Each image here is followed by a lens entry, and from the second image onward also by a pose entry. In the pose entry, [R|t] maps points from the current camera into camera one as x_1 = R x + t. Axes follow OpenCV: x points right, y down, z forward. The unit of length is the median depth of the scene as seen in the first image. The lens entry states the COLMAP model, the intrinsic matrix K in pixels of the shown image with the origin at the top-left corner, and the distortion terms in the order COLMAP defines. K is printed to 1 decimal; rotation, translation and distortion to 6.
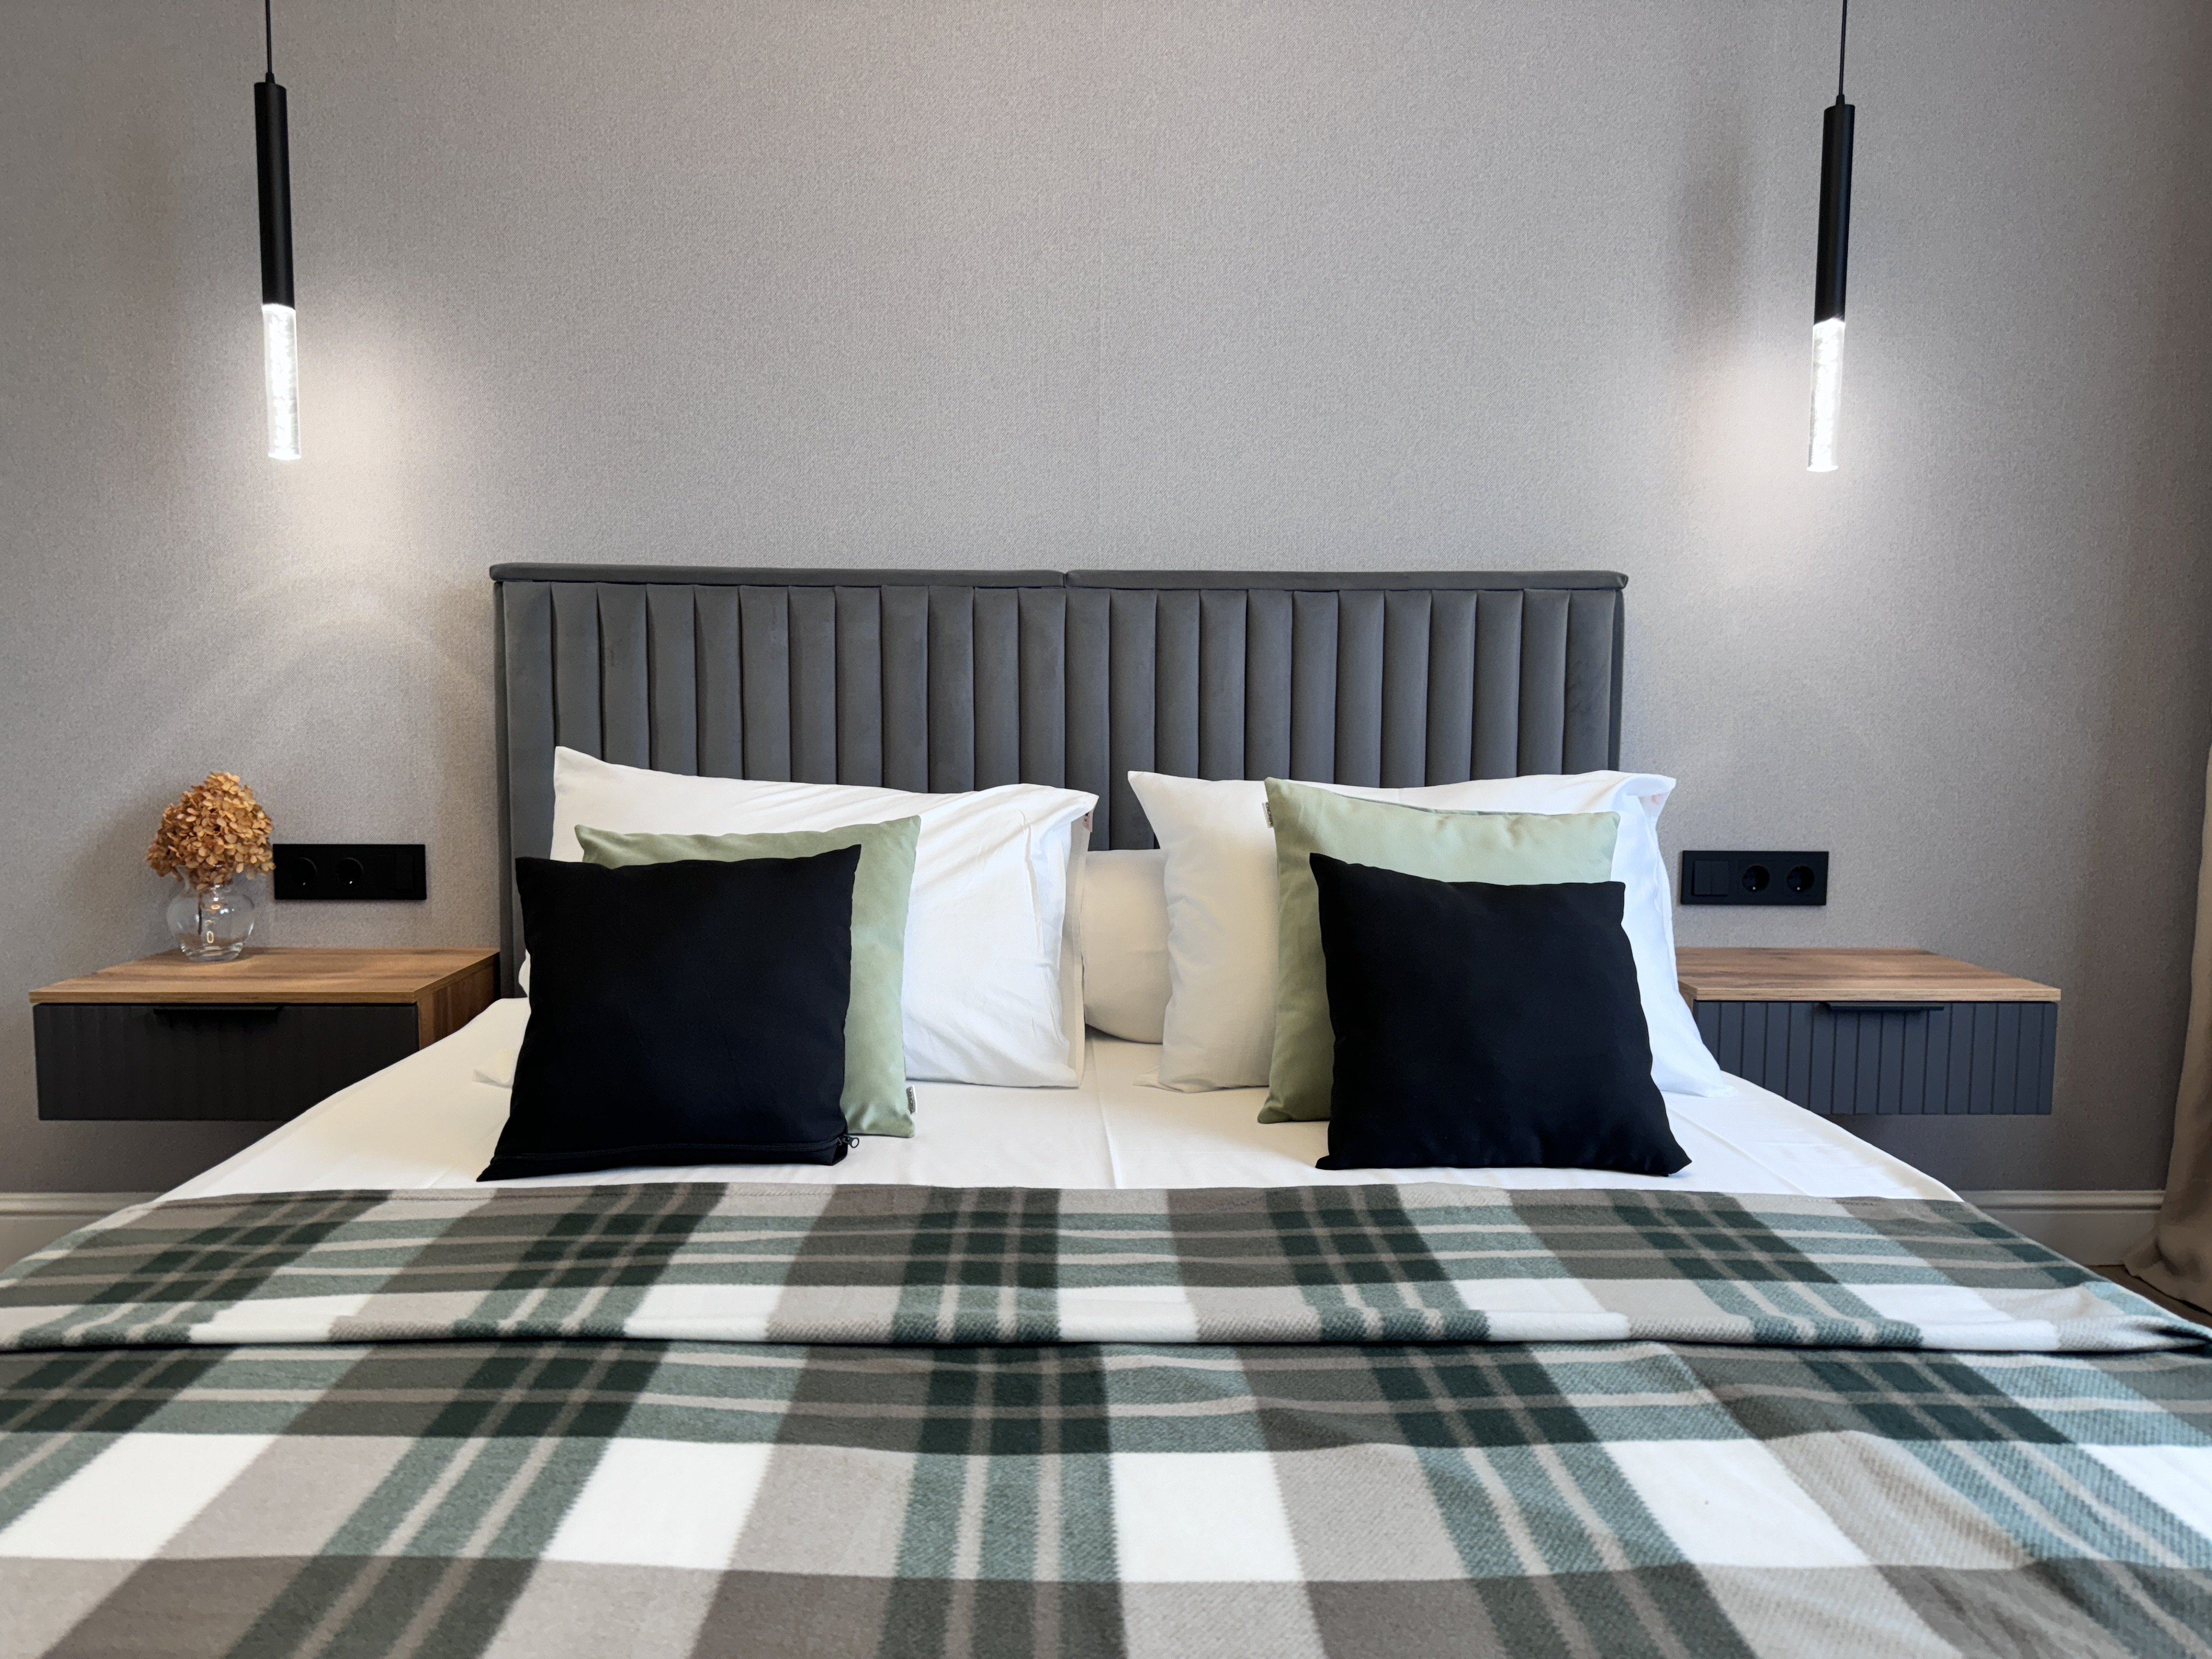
lens RADIAL K [[1548.3, 0, 1079.9], [0, 1548.3, 828.4], [0, 0, 1]] dist [0.115026, -0.128523]
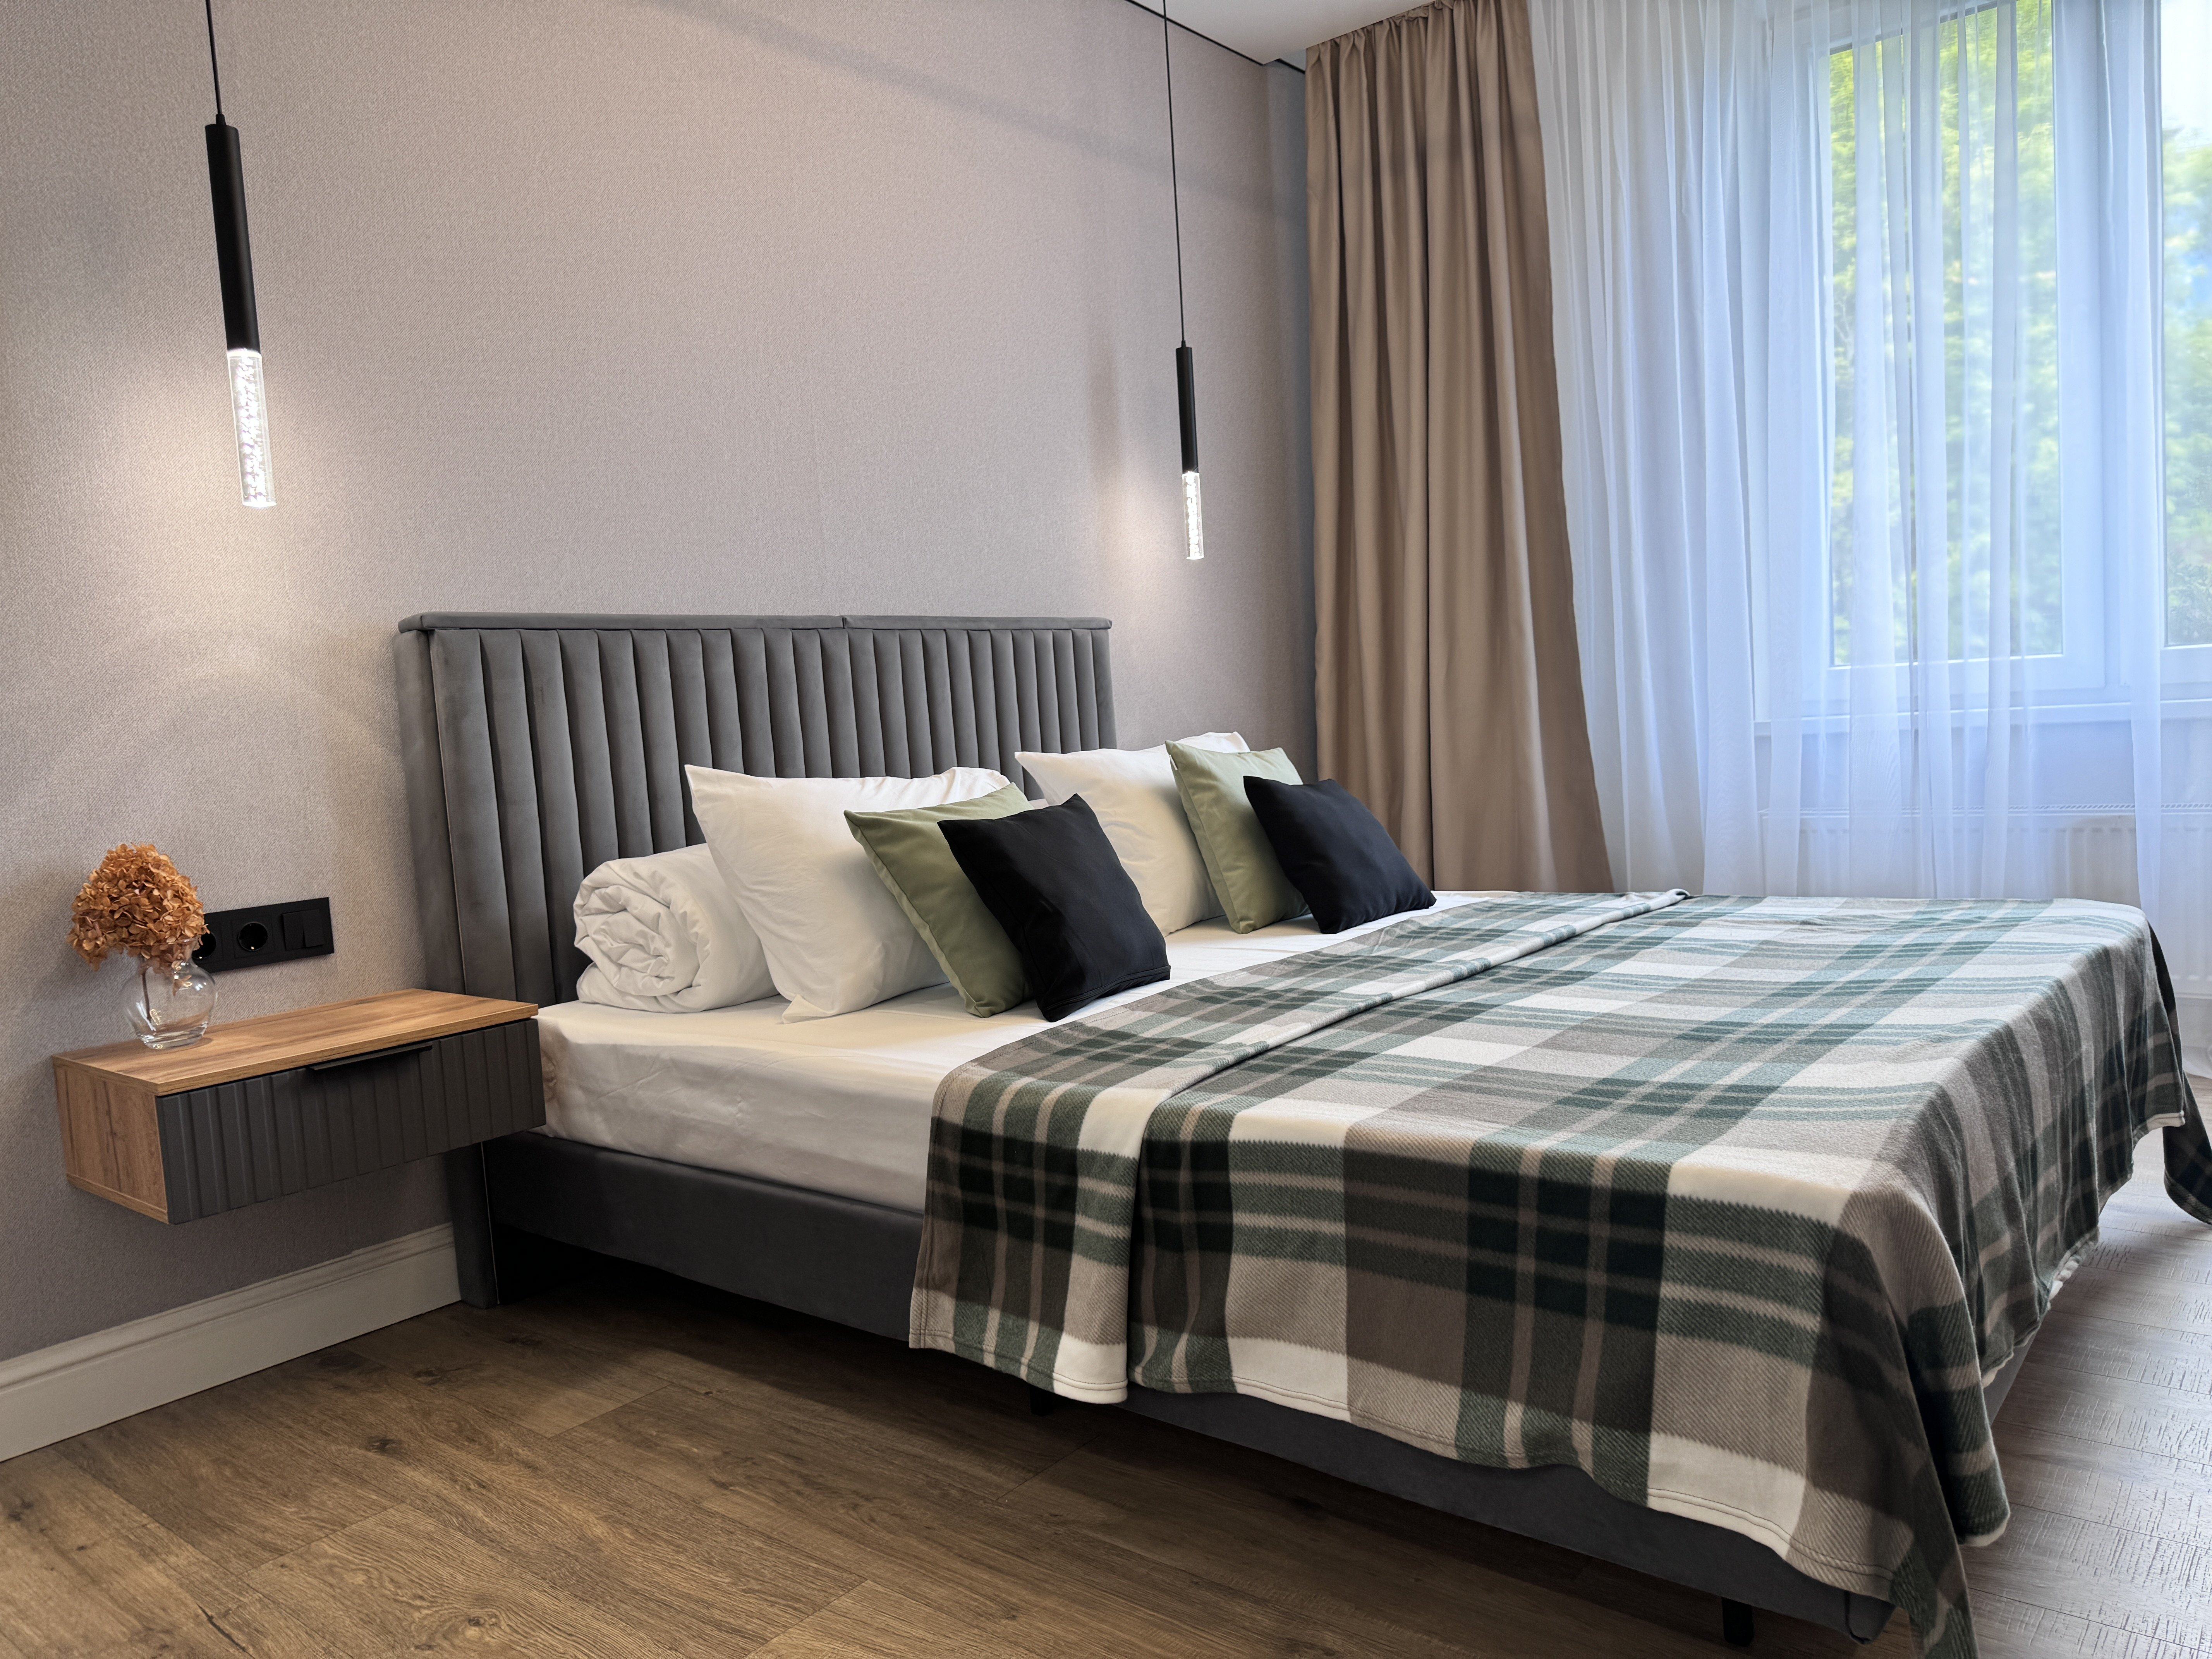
lens RADIAL K [[1546.7, 0, 1165.5], [0, 1546.7, 828.9], [0, 0, 1]] dist [0.154910, -0.128297]
pose [[0.634346, -0.113410, 0.764685, -0.855995], [0.134609, 0.990273, 0.035201, 0.003278], [-0.761240, 0.080604, 0.643442, -0.046643]]
